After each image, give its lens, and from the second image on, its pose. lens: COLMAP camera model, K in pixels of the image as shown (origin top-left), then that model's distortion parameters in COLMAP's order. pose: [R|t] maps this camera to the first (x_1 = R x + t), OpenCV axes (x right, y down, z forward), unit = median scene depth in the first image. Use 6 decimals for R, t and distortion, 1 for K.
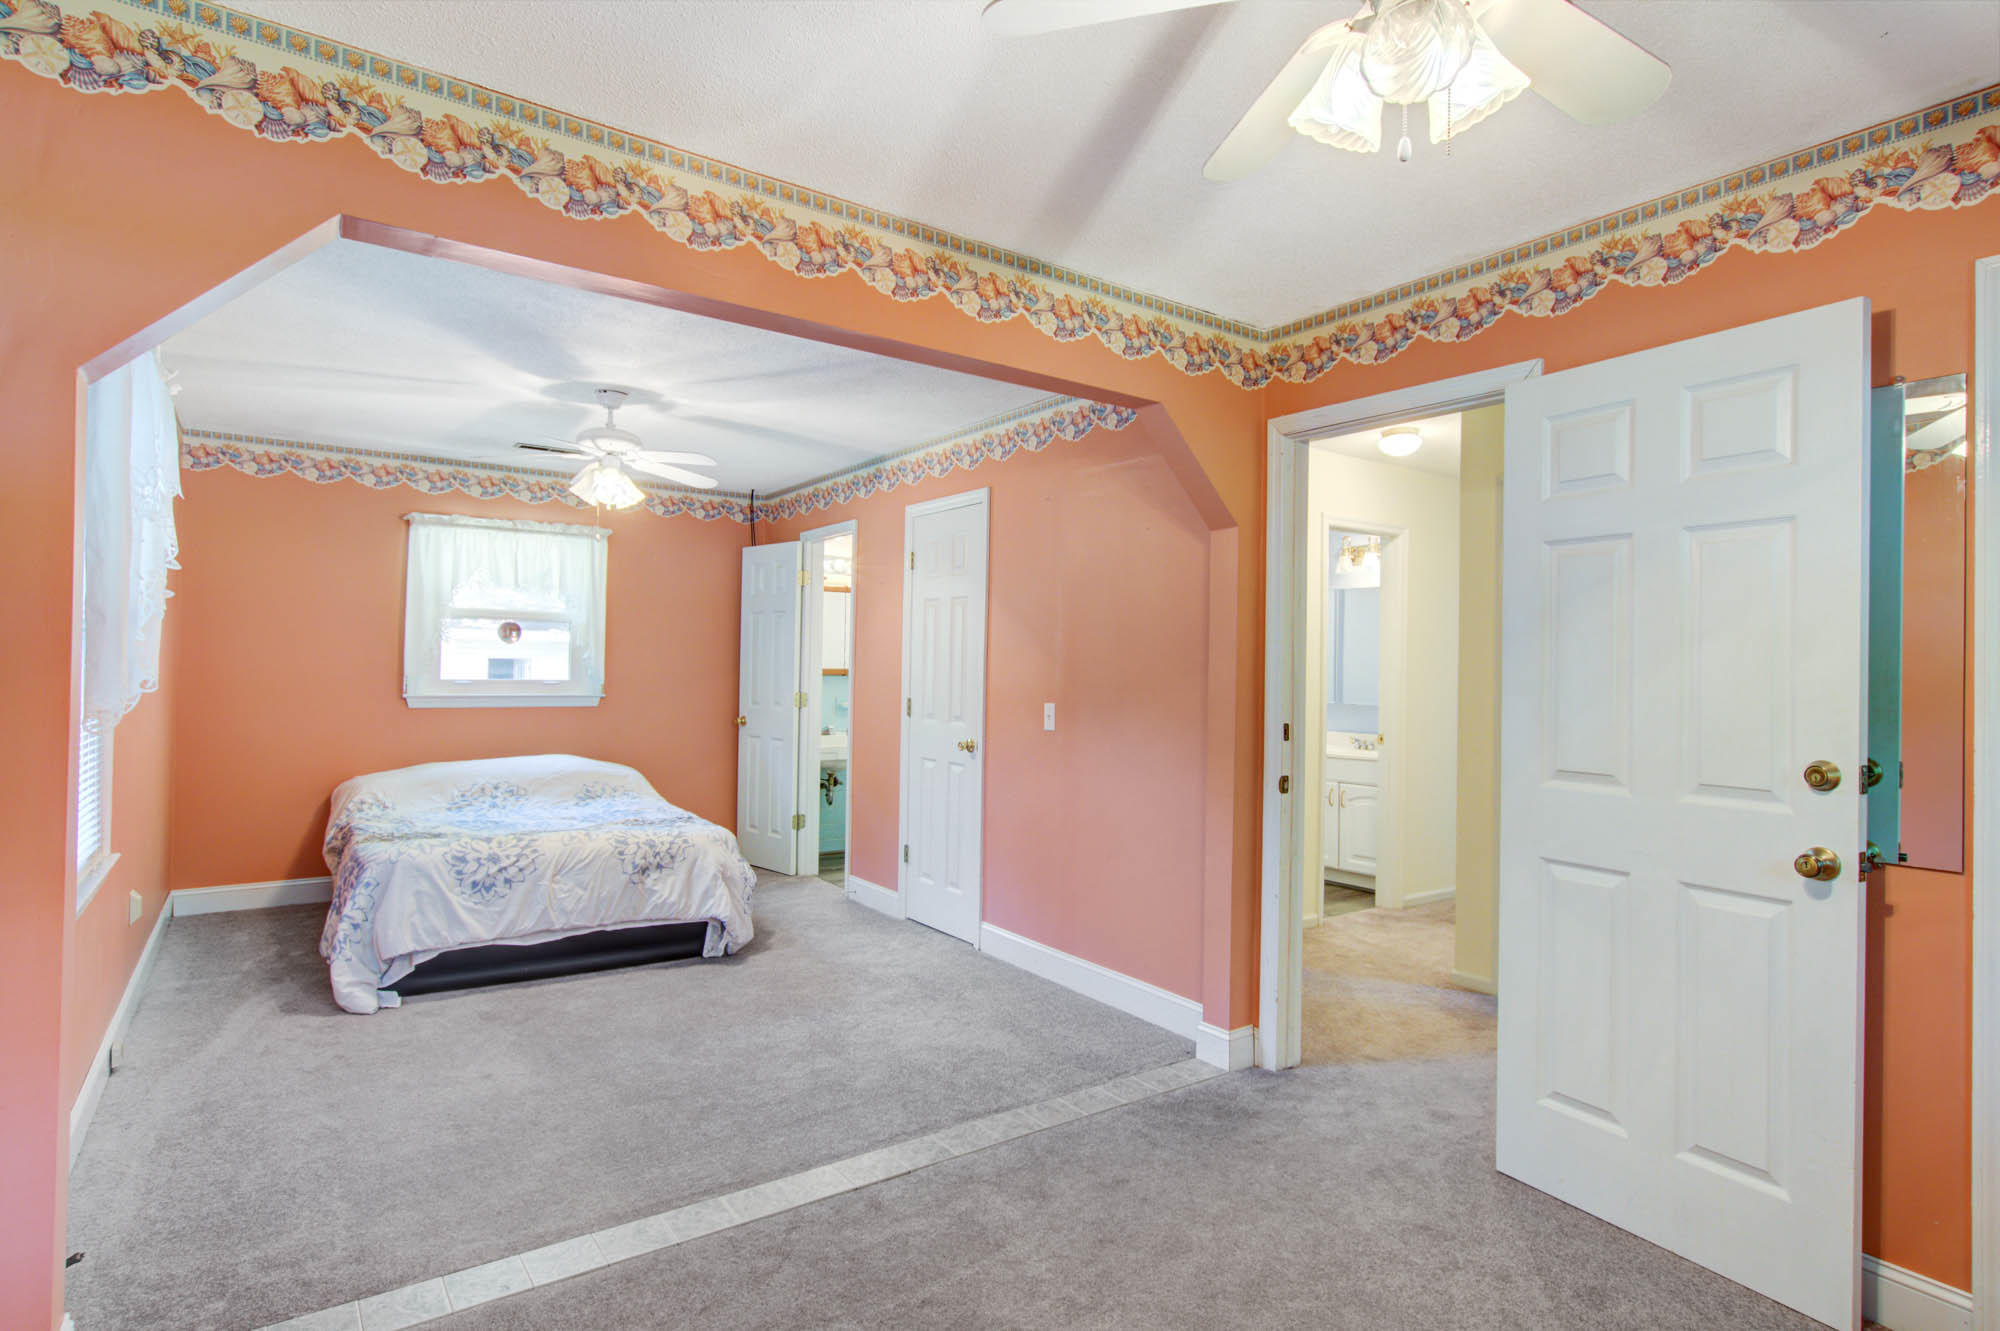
lens RADIAL K [[1031.9, 0, 1000.0], [0, 1031.9, 665.5], [0, 0, 1]] dist [-0.000298, 0.000406]
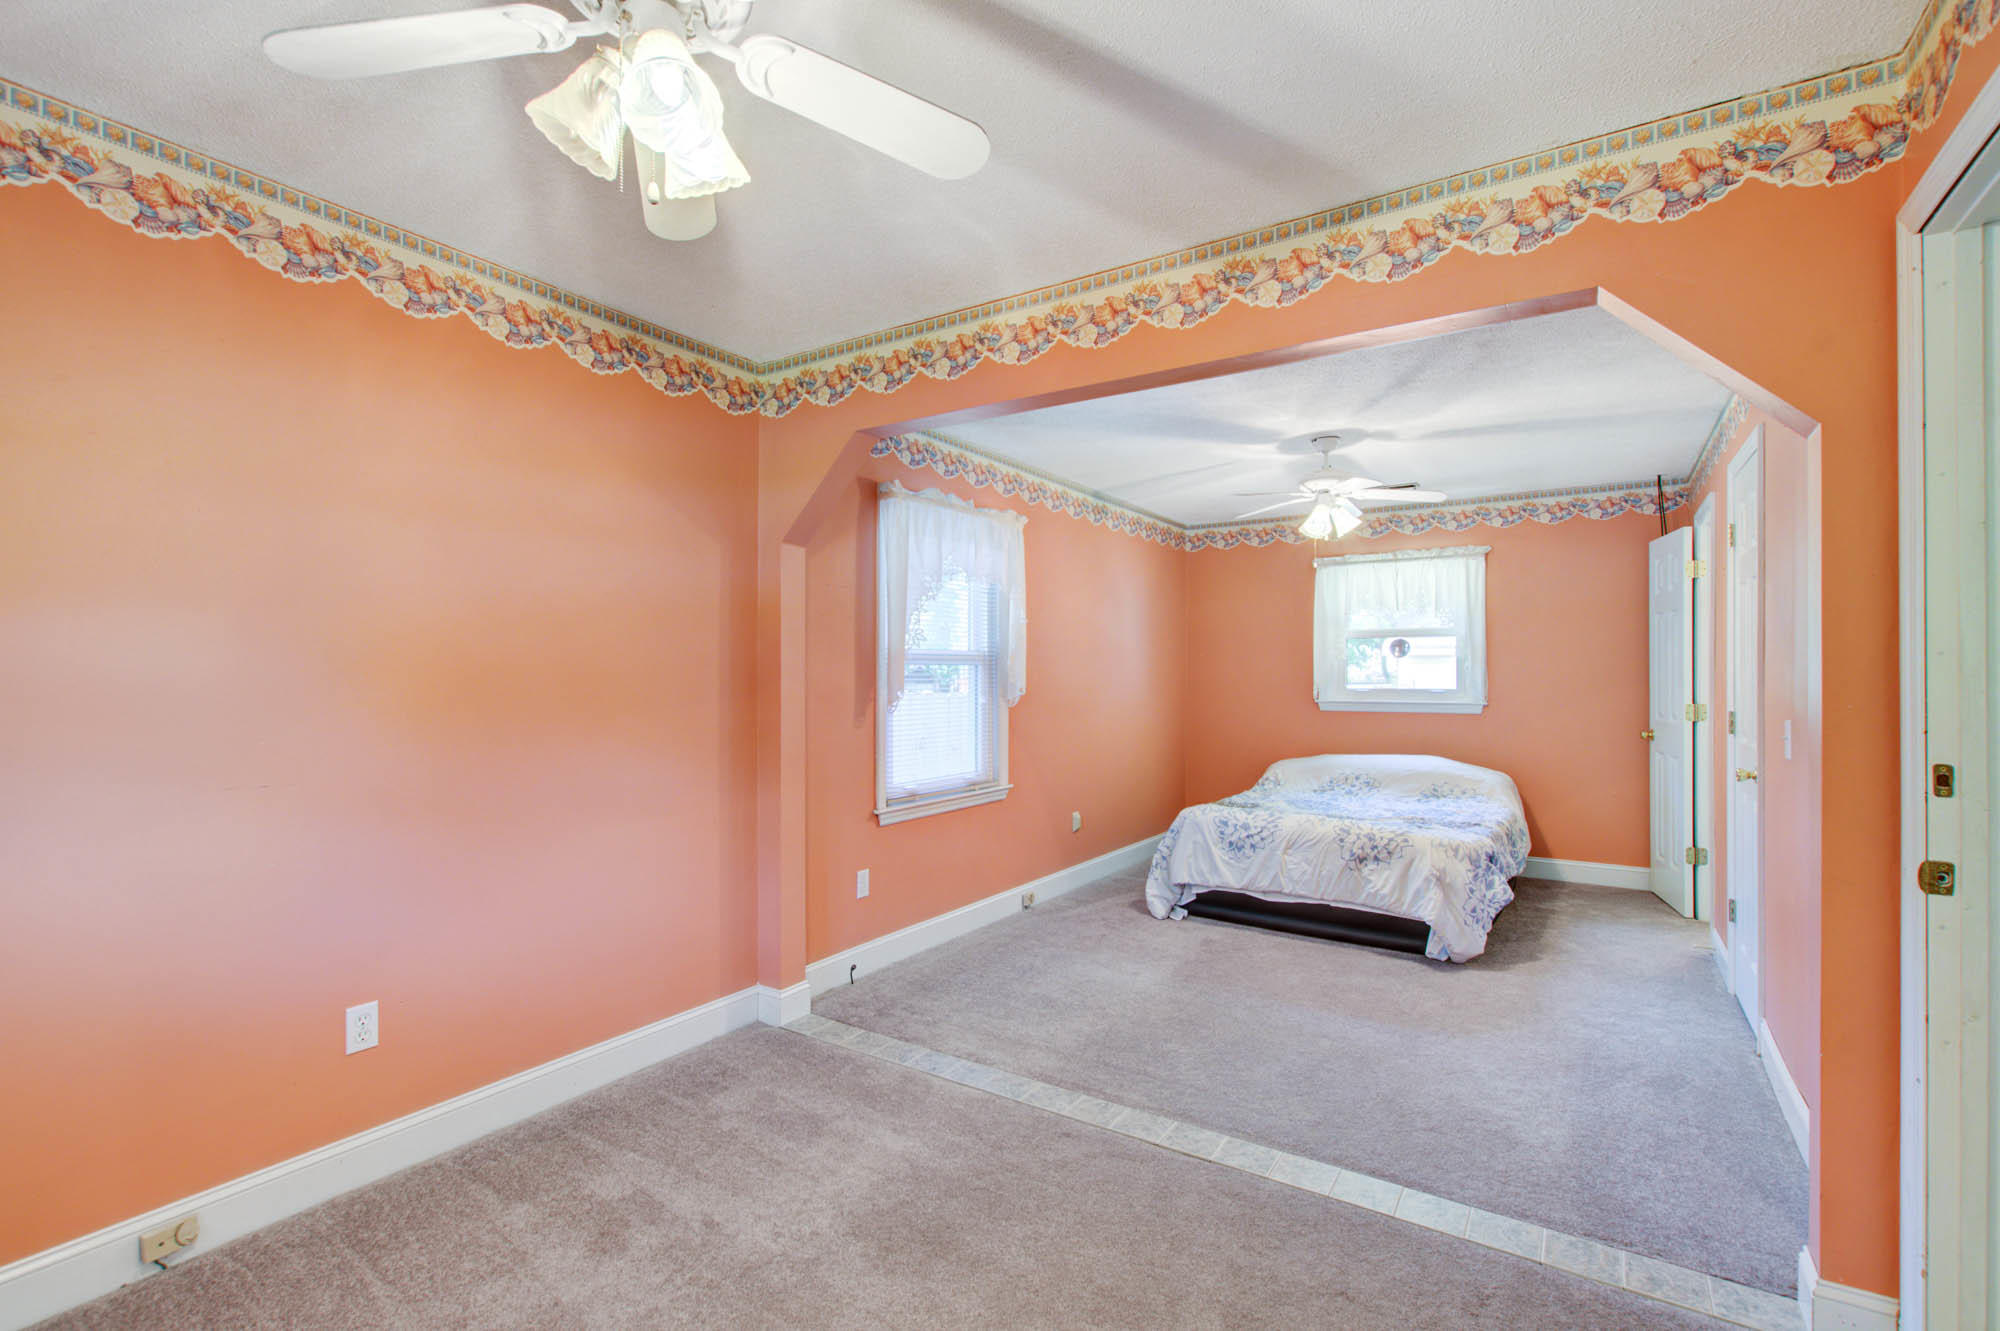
lens RADIAL K [[887.3, 0, 1000.0], [0, 887.3, 665.5], [0, 0, 1]] dist [0.002418, -0.000137]
pose [[0.369616, -0.025307, -0.928840, 0.414688], [0.011195, 0.999678, -0.022783, 0.008117], [0.929117, -0.001977, 0.369781, 0.297711]]
